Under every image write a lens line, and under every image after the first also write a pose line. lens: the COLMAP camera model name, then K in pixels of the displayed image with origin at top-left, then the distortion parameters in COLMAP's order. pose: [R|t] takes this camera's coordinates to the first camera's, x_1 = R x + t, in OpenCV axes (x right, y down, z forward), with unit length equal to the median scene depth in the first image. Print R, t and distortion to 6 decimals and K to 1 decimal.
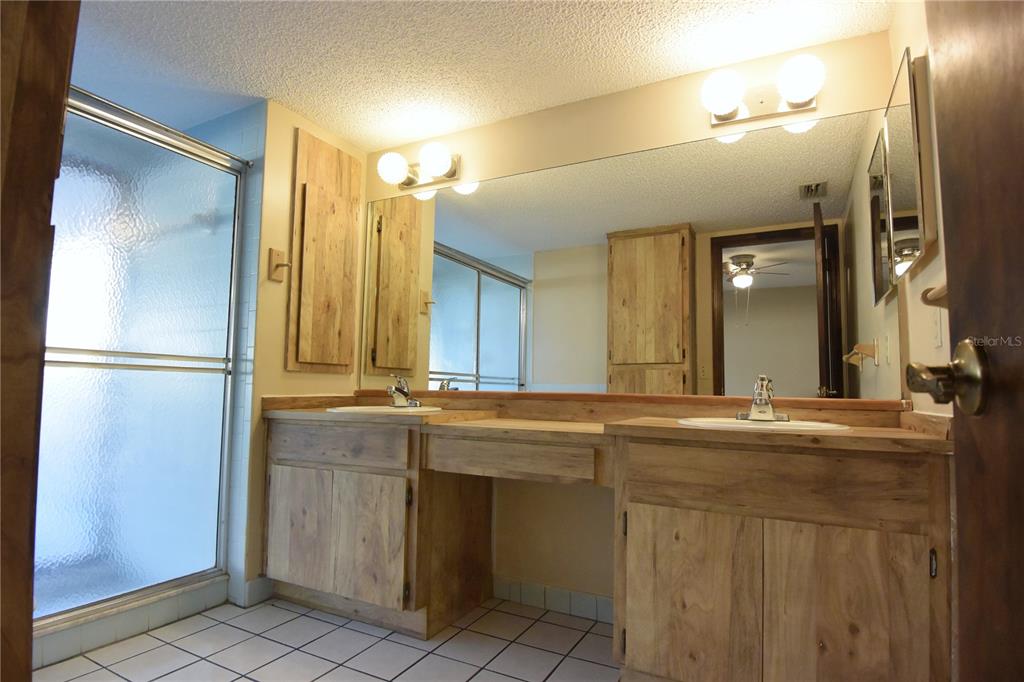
lens RADIAL K [[540.9, 0, 509.7], [0, 540.9, 345.2], [0, 0, 1]] dist [-0.011611, -0.009648]
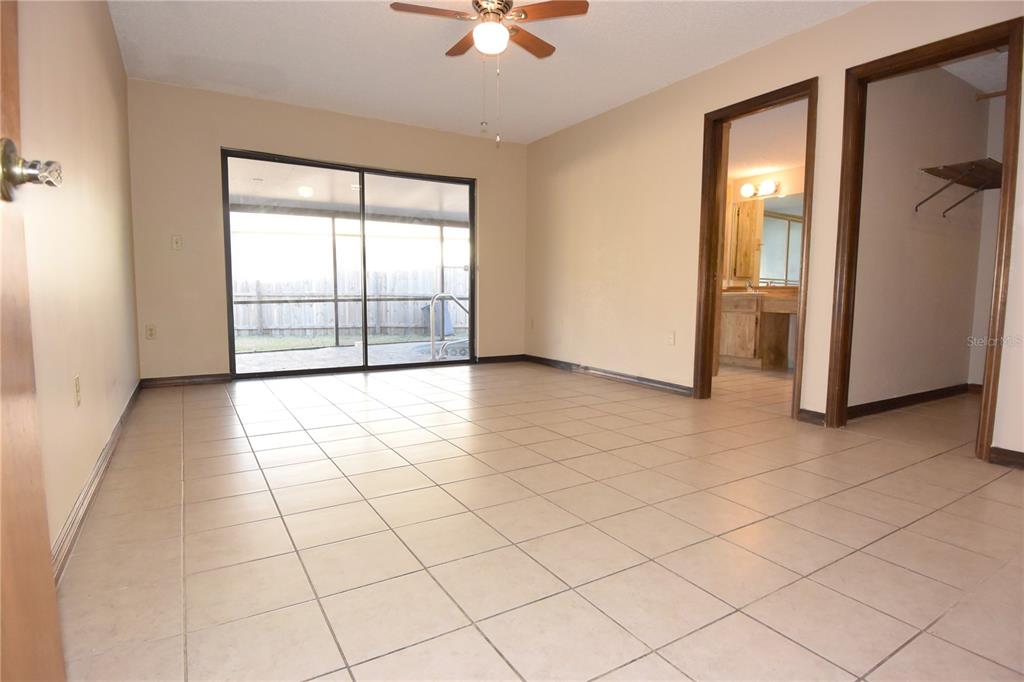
lens RADIAL K [[540.9, 0, 512.5], [0, 540.9, 347.9], [0, 0, 1]] dist [-0.011611, -0.009648]
pose [[0.858976, 0.045481, -0.509991, 0.129034], [0.043175, 0.986065, 0.160657, -0.076067], [0.510192, -0.160020, 0.845043, -1.592994]]
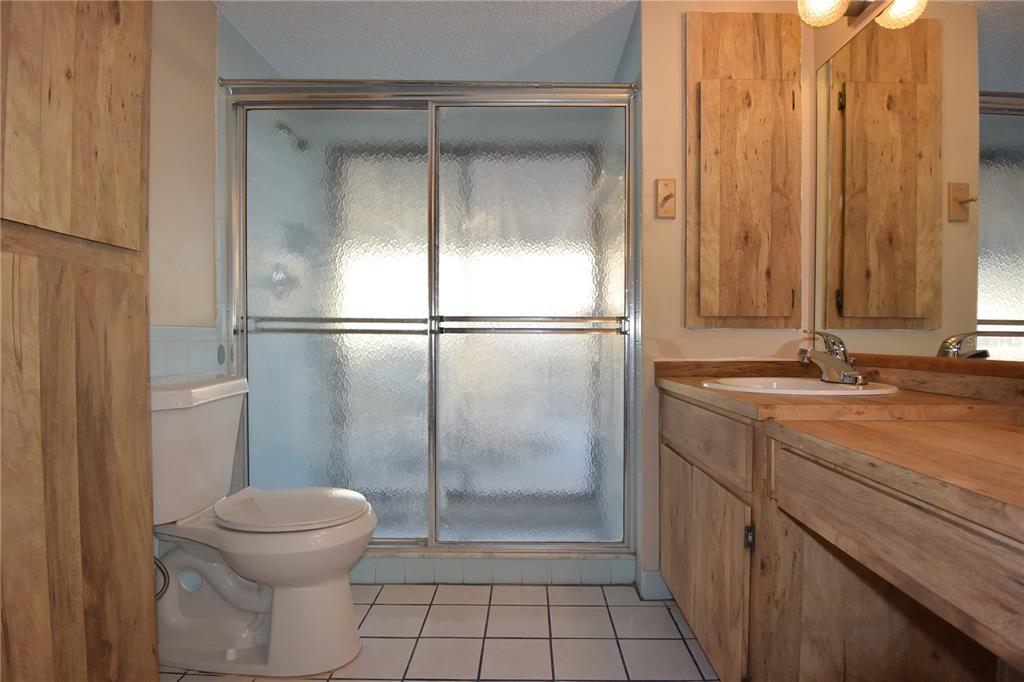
lens RADIAL K [[540.9, 0, 515.8], [0, 540.9, 340.9], [0, 0, 1]] dist [-0.011611, -0.009648]
pose [[0.465409, -0.001344, -0.885095, 0.161411], [0.073976, 0.996559, 0.037386, 0.015916], [0.881999, -0.082875, 0.463907, 0.372231]]
